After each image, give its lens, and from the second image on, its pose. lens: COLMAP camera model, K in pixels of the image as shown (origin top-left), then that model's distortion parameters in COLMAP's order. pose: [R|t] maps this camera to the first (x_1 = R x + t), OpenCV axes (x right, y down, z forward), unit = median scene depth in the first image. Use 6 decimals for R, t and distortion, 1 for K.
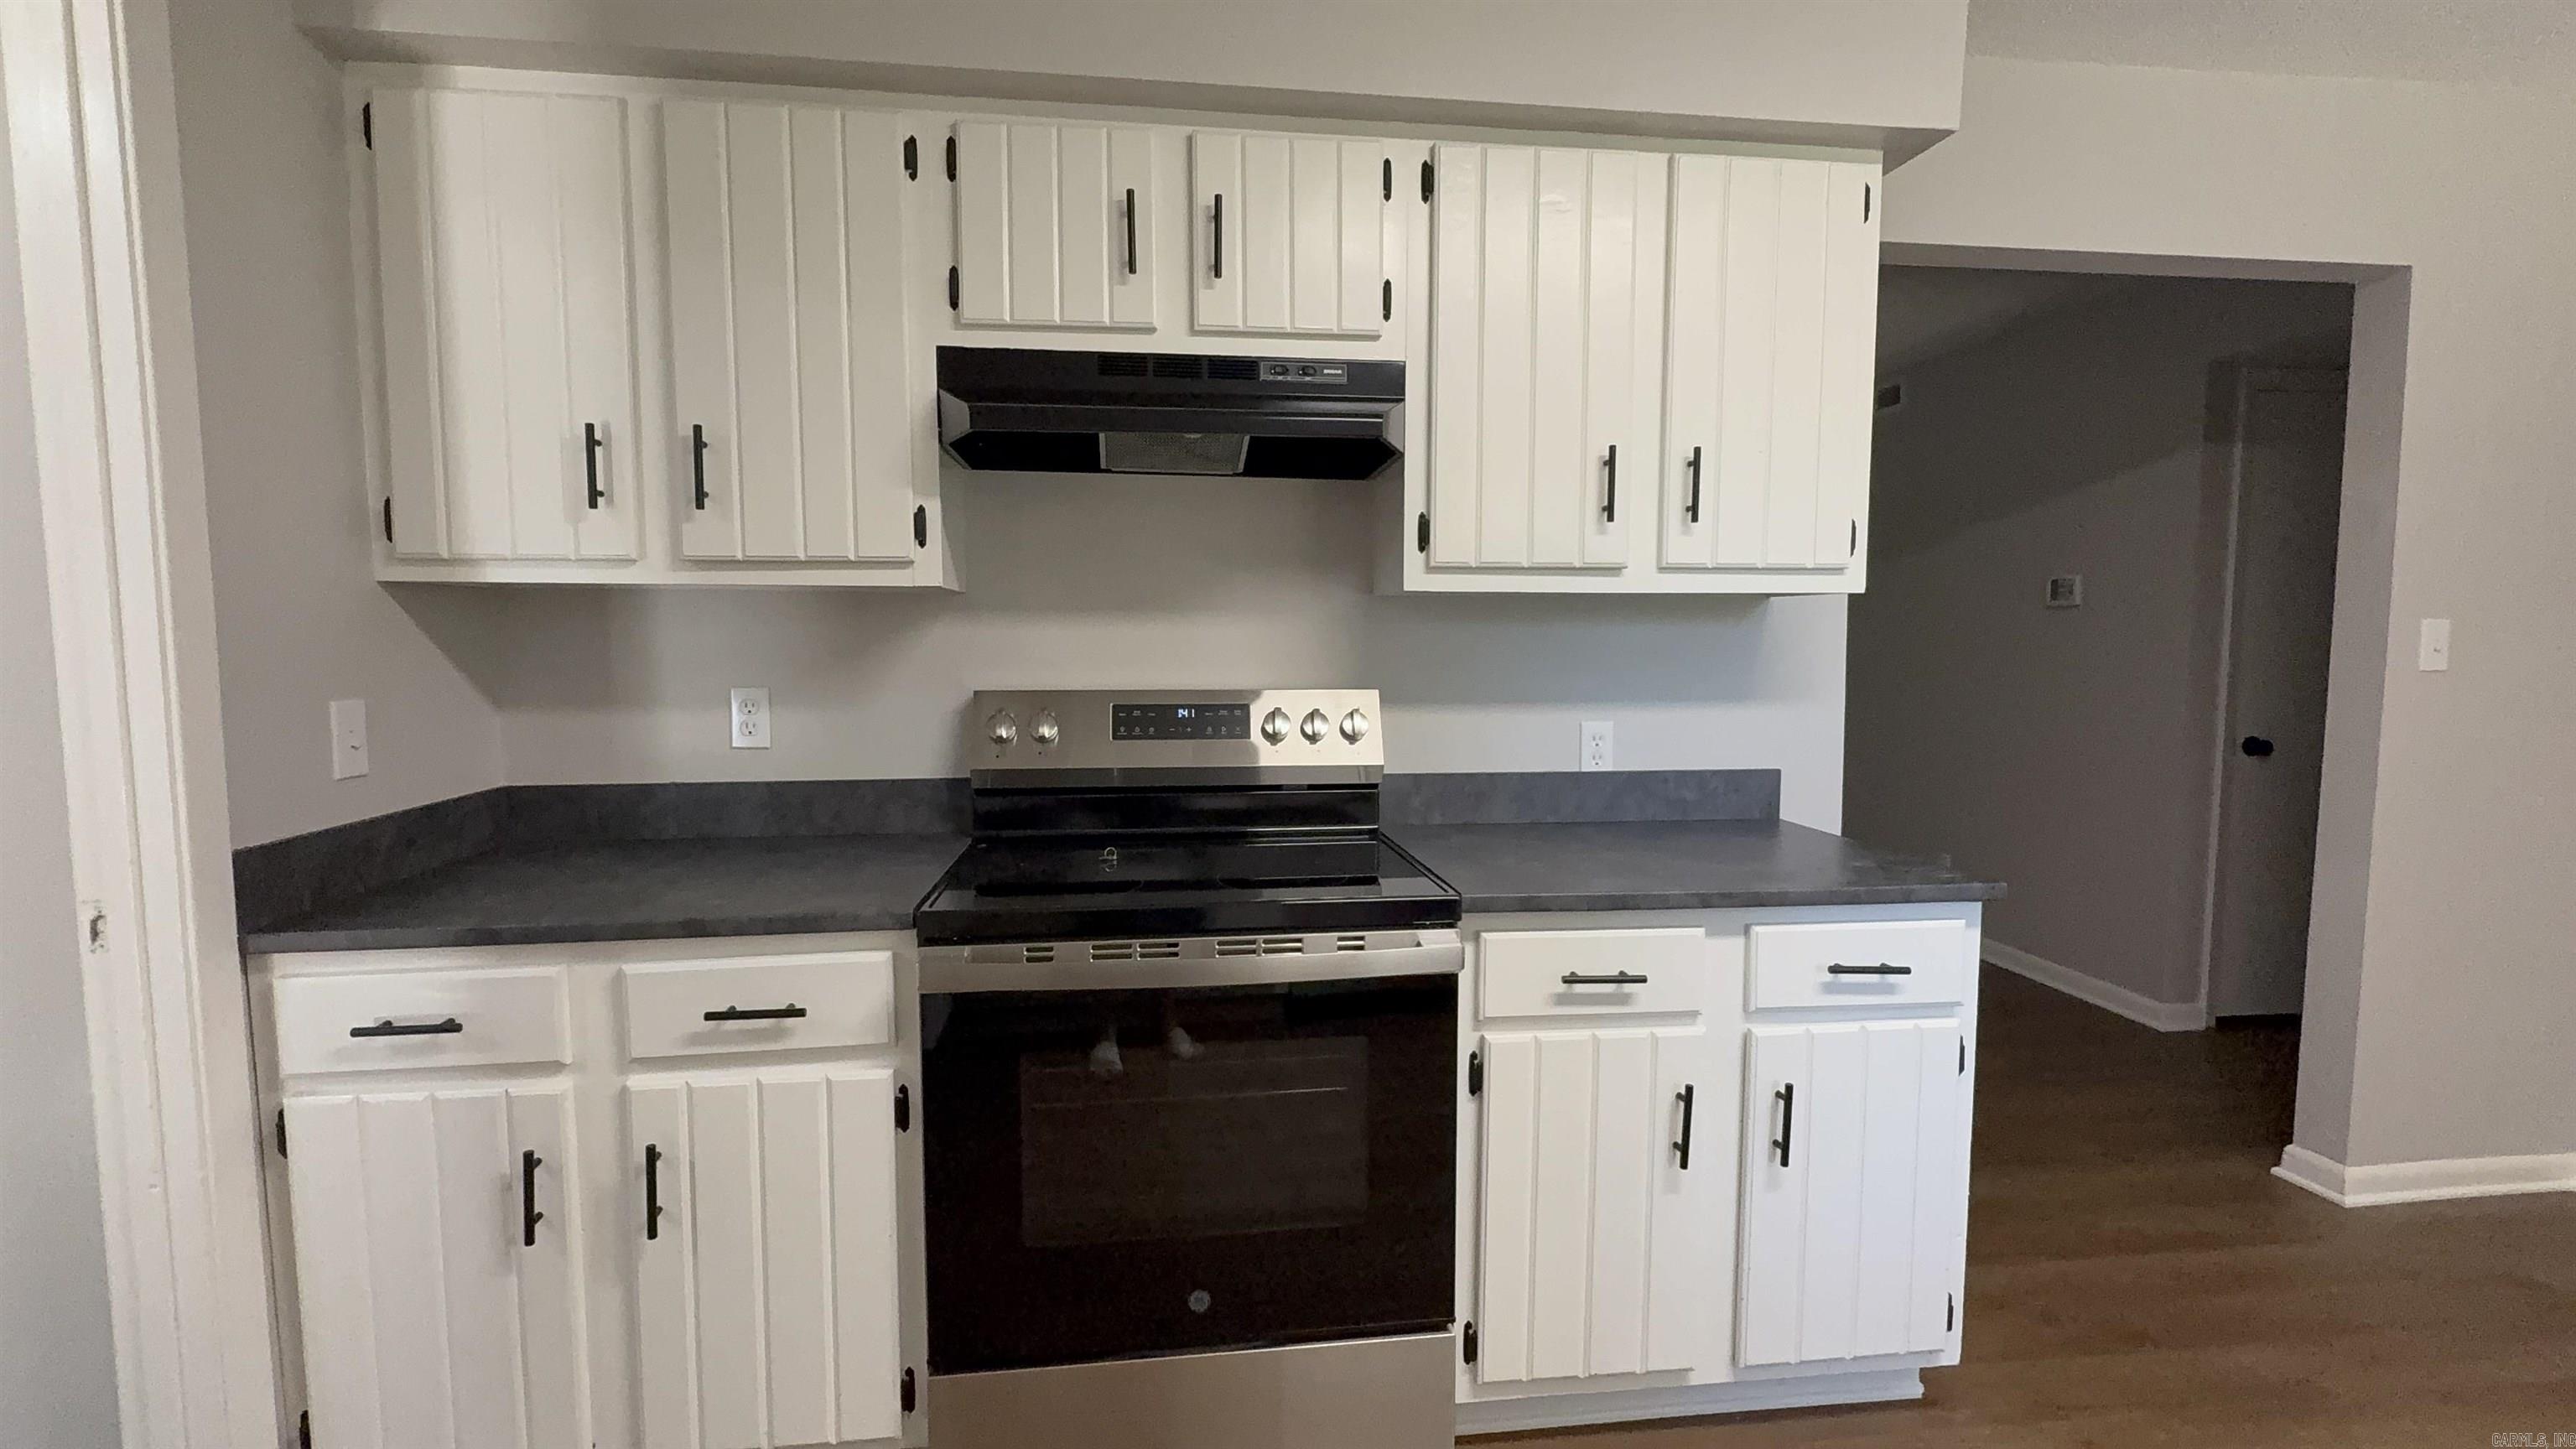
lens RADIAL K [[1159.8, 0, 1283.1], [0, 1159.8, 732.2], [0, 0, 1]] dist [-0.004898, 0.000949]
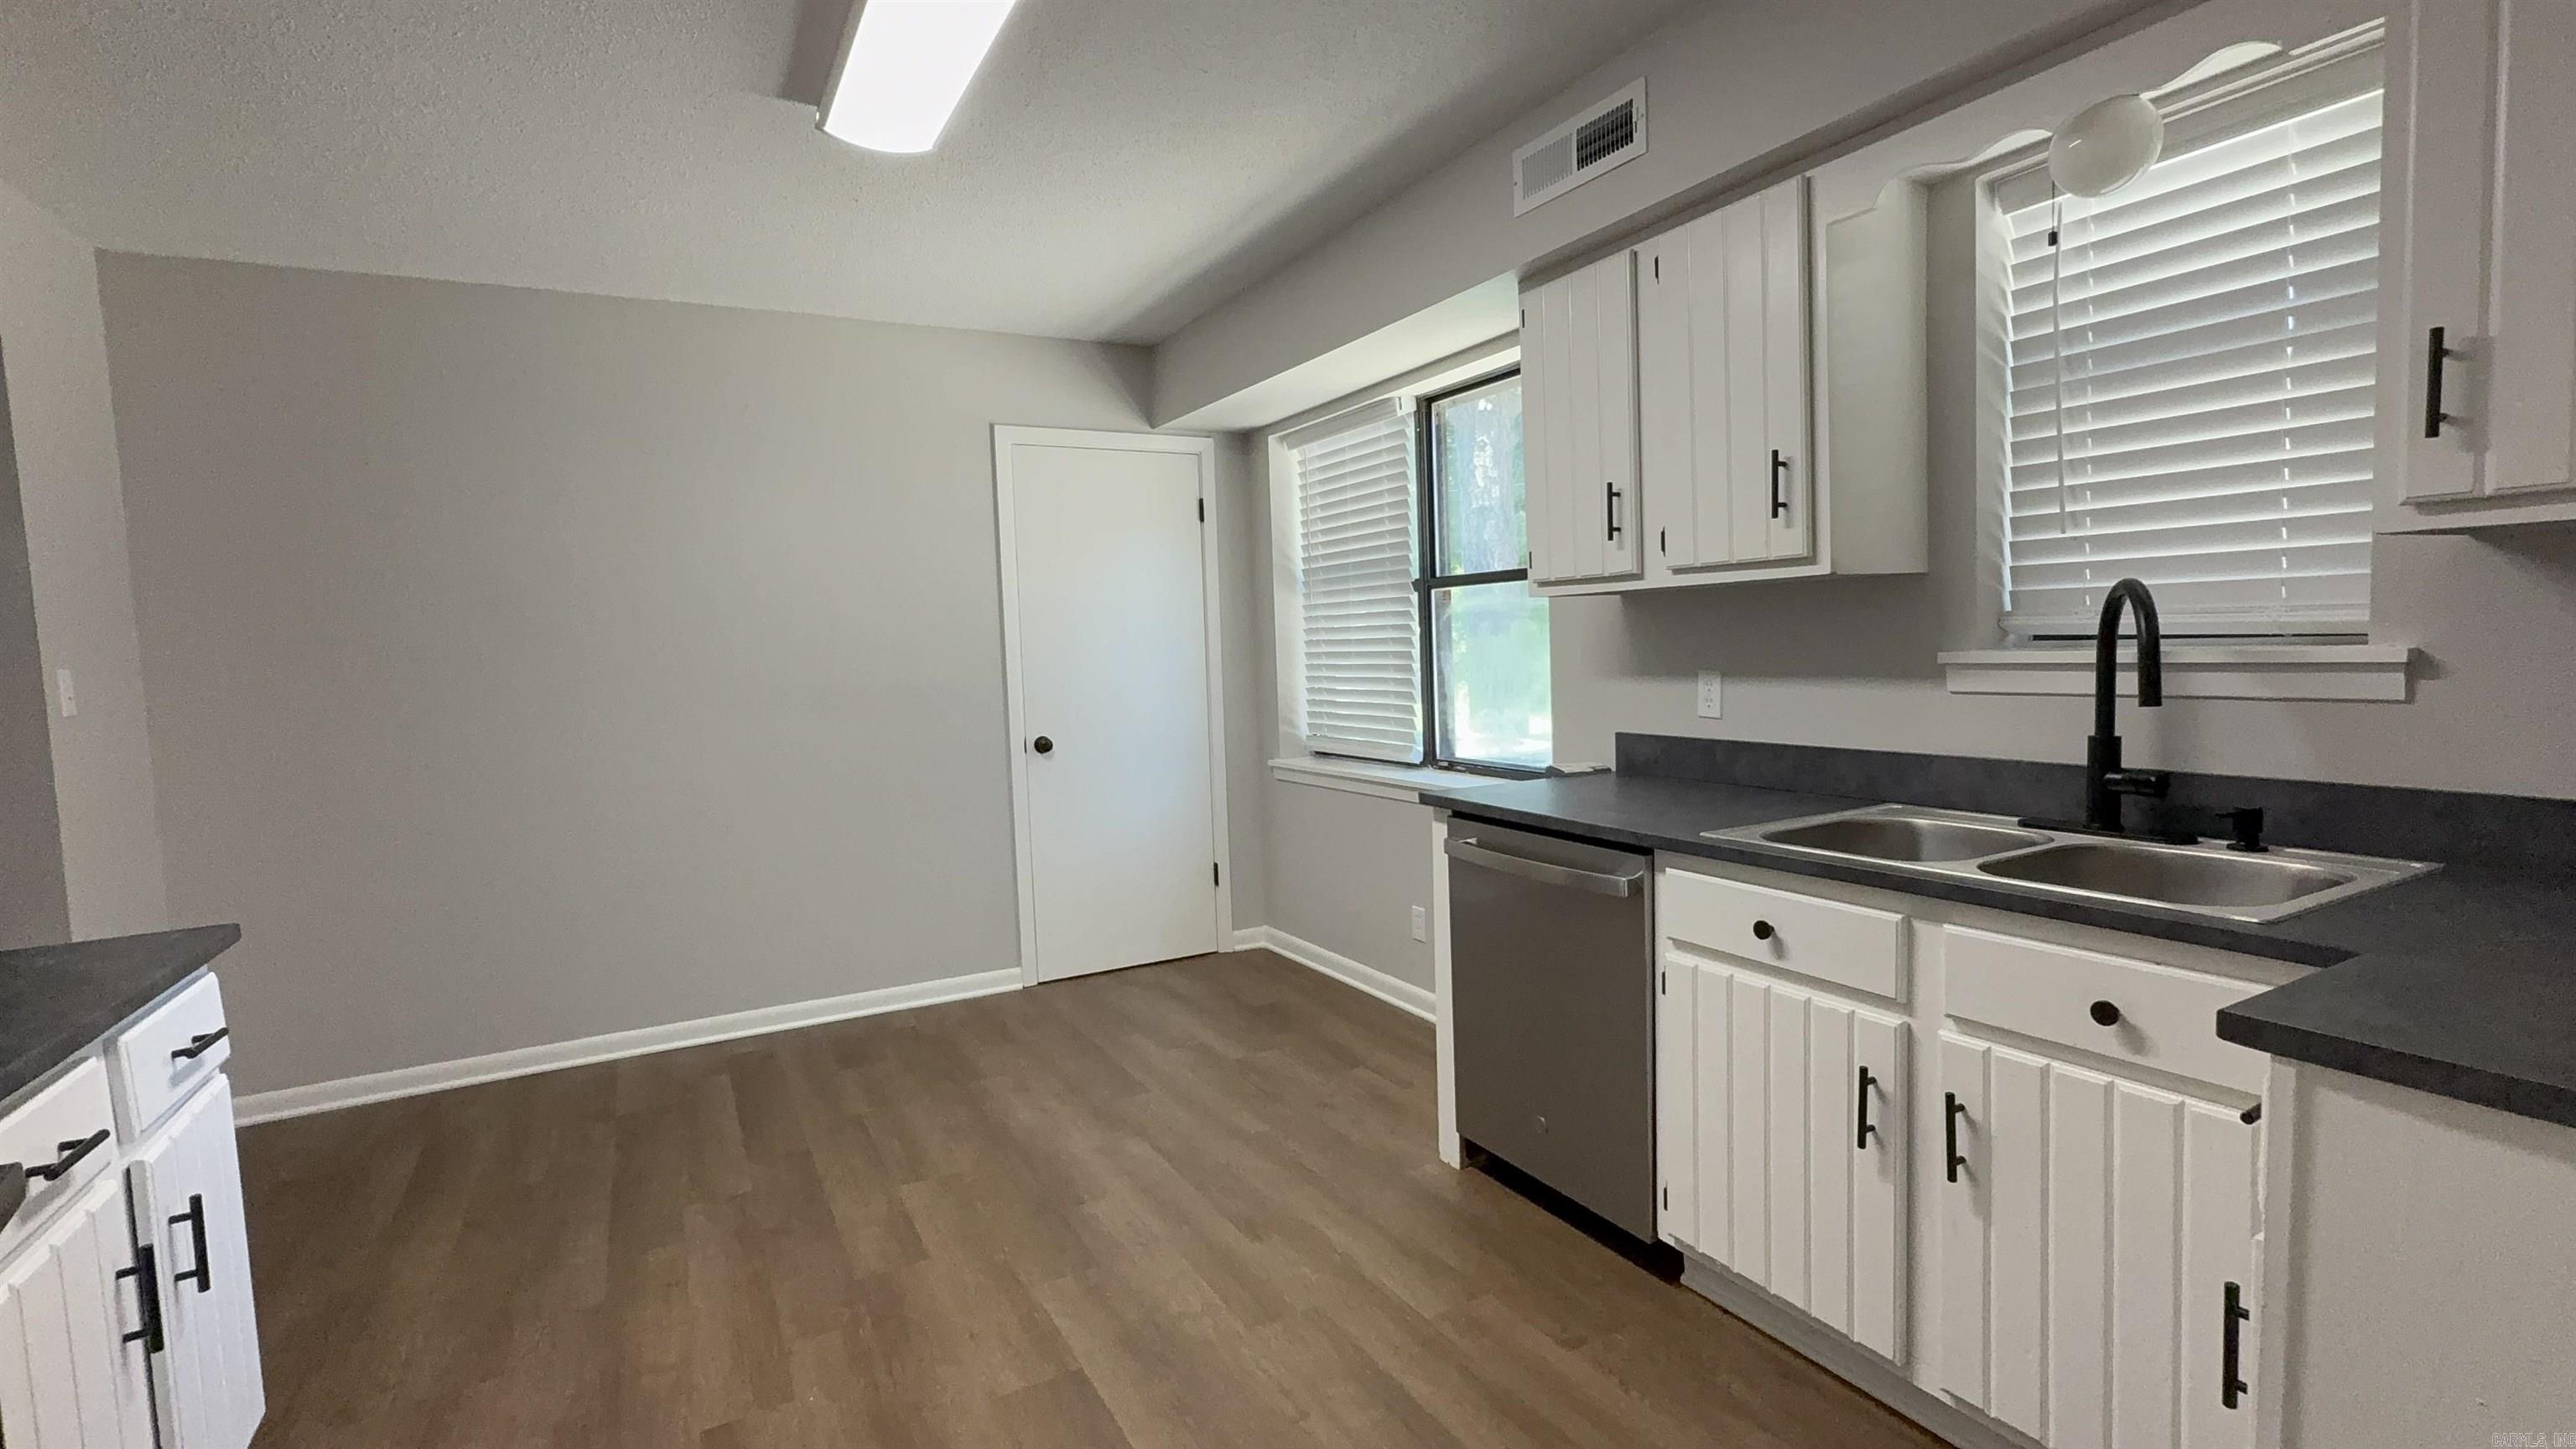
lens RADIAL K [[1159.8, 0, 1268.9], [0, 1159.8, 737.0], [0, 0, 1]] dist [-0.004898, 0.000949]
pose [[0.368019, 0.062872, -0.927690, 0.601081], [-0.037804, 0.997898, 0.052633, -0.007428], [0.929049, 0.015700, 0.369622, 0.074776]]
